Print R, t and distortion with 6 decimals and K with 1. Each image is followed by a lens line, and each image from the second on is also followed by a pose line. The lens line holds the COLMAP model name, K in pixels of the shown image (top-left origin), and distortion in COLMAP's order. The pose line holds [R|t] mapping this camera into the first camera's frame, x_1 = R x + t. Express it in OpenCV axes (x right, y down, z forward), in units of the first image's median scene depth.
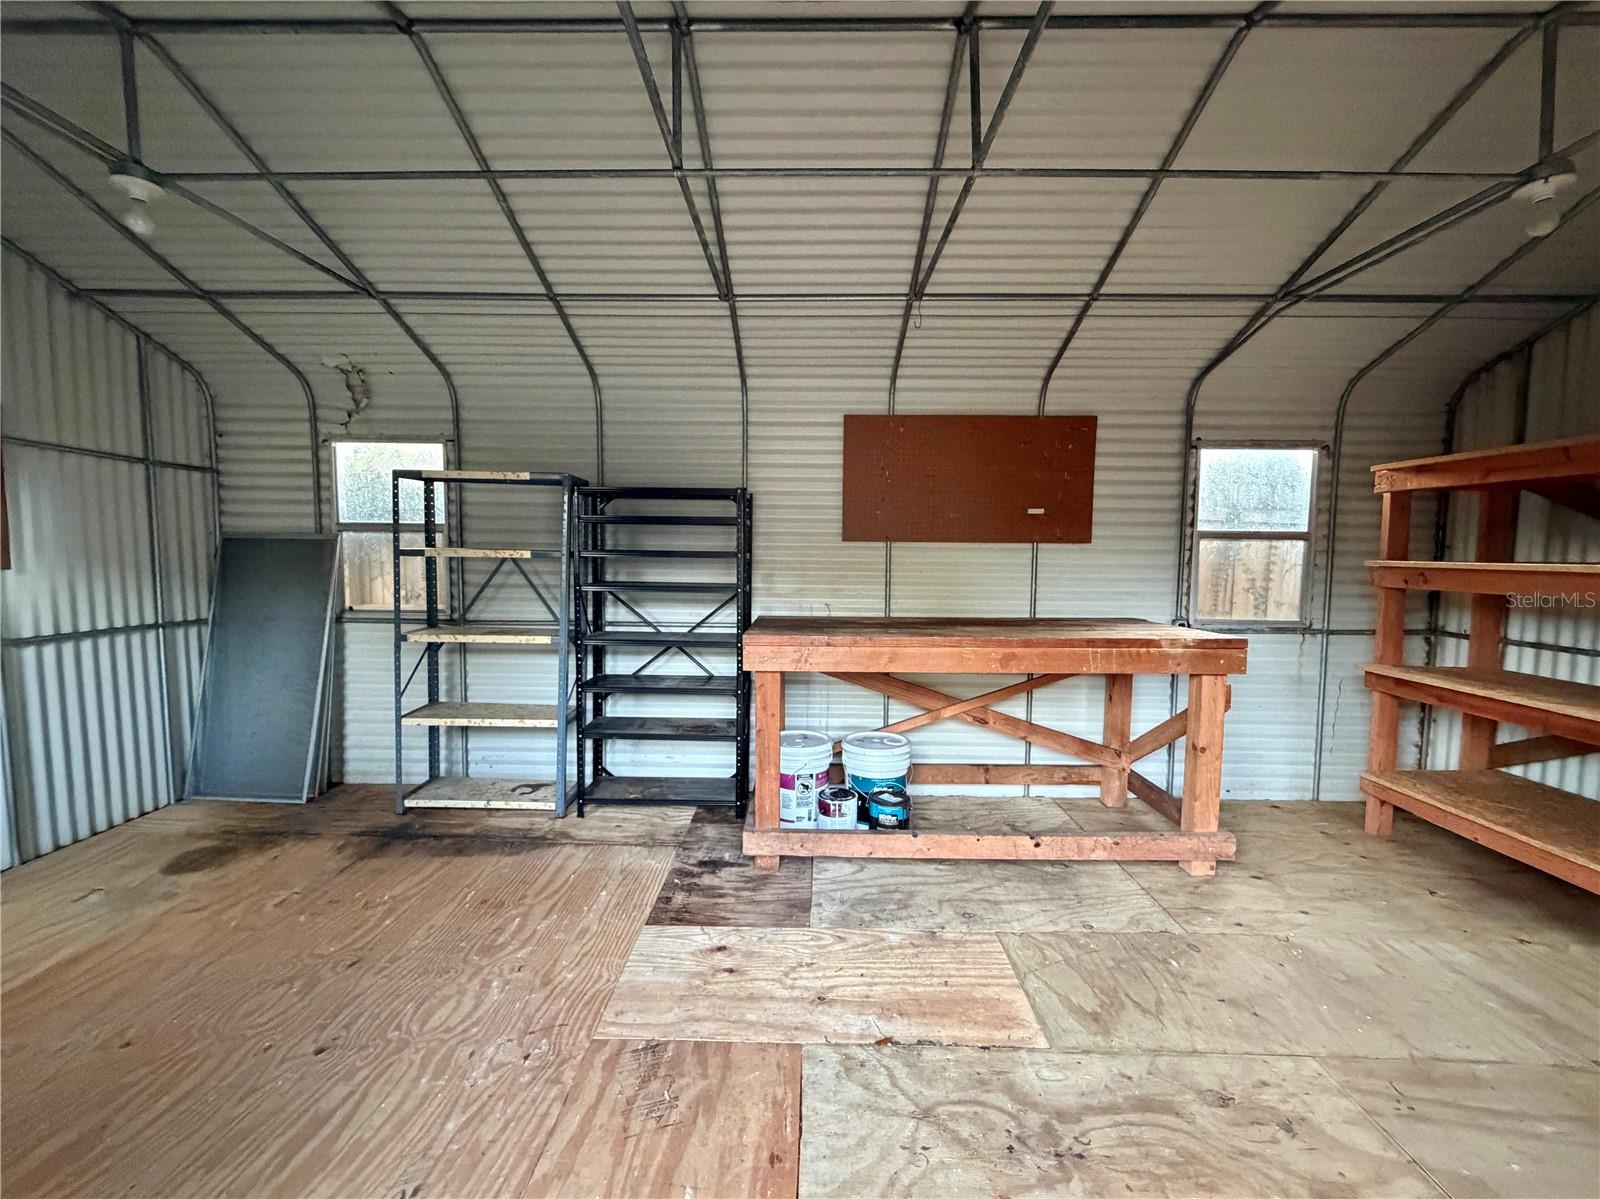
lens RADIAL K [[640.2, 0, 766.3], [0, 640.2, 599.0], [0, 0, 1]] dist [-0.002058, -0.000300]
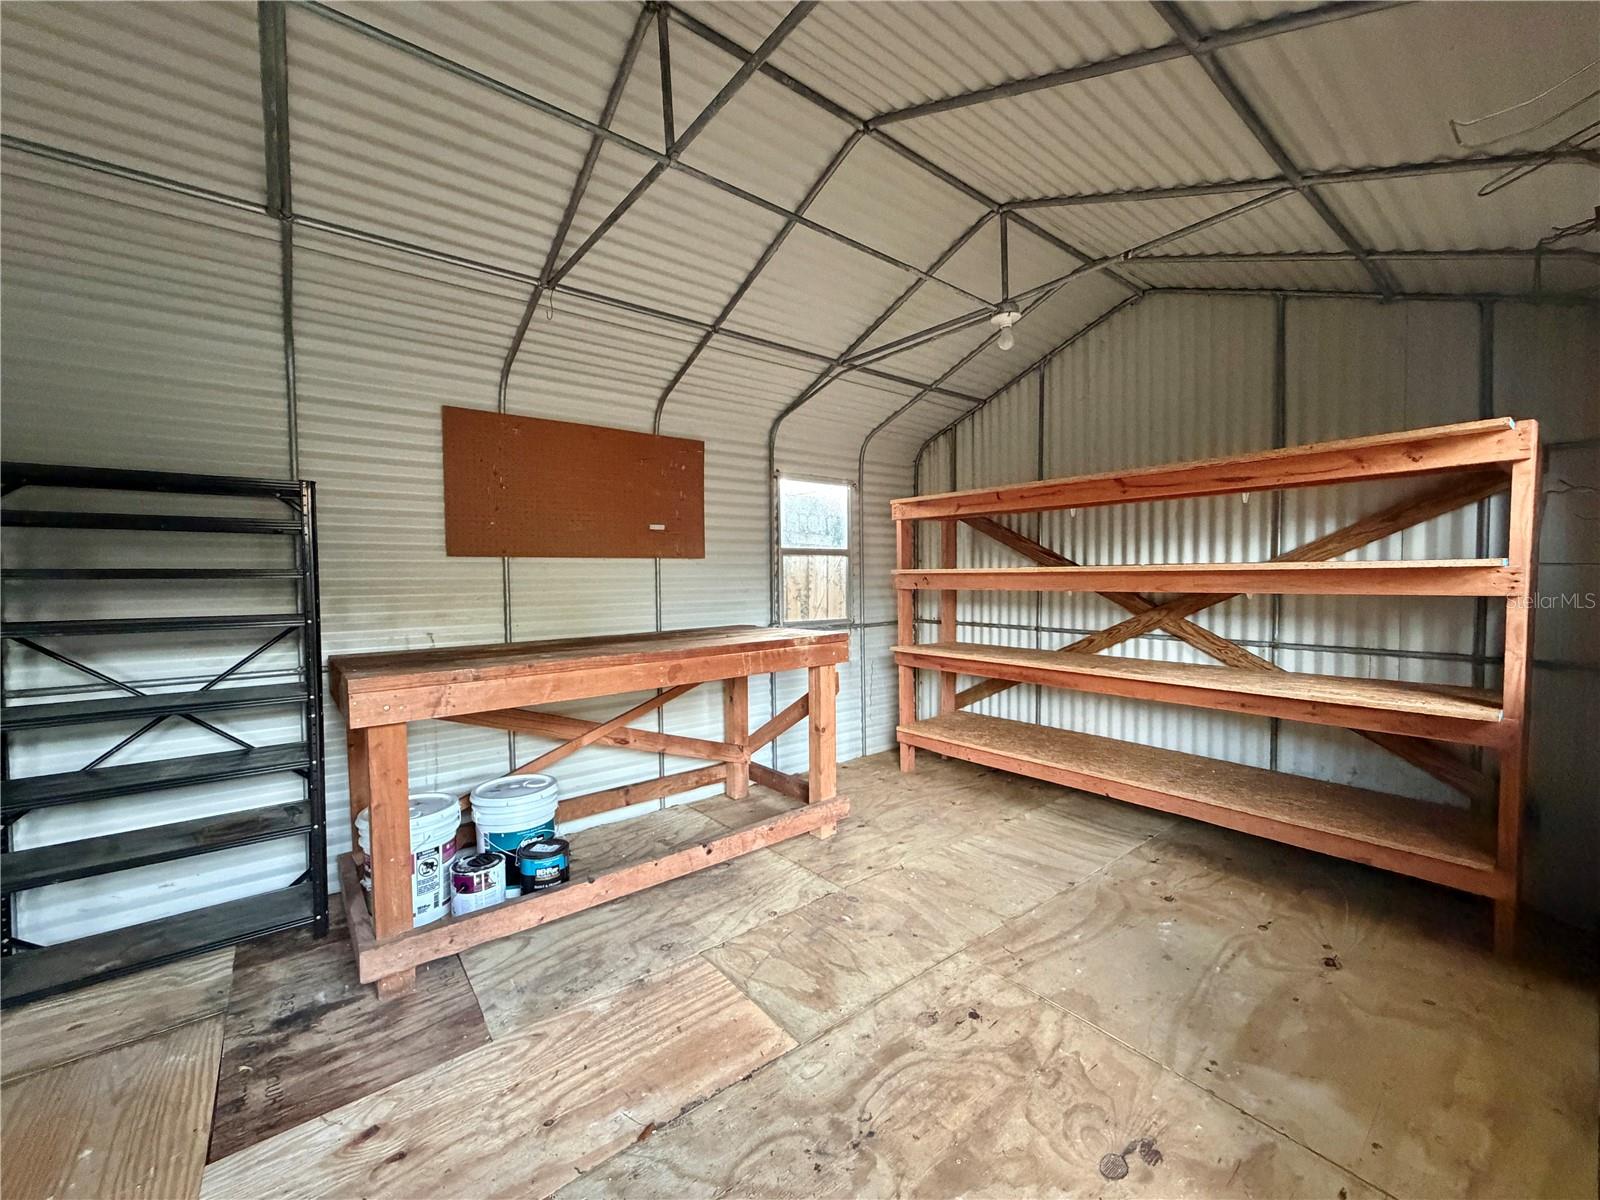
lens RADIAL K [[640.2, 0, 768.6], [0, 640.2, 600.5], [0, 0, 1]] dist [-0.002058, -0.000300]
pose [[0.764786, -0.039679, 0.643061, -0.129963], [0.064200, 0.997828, -0.014784, 0.007925], [-0.641078, 0.052591, 0.765672, 0.131841]]
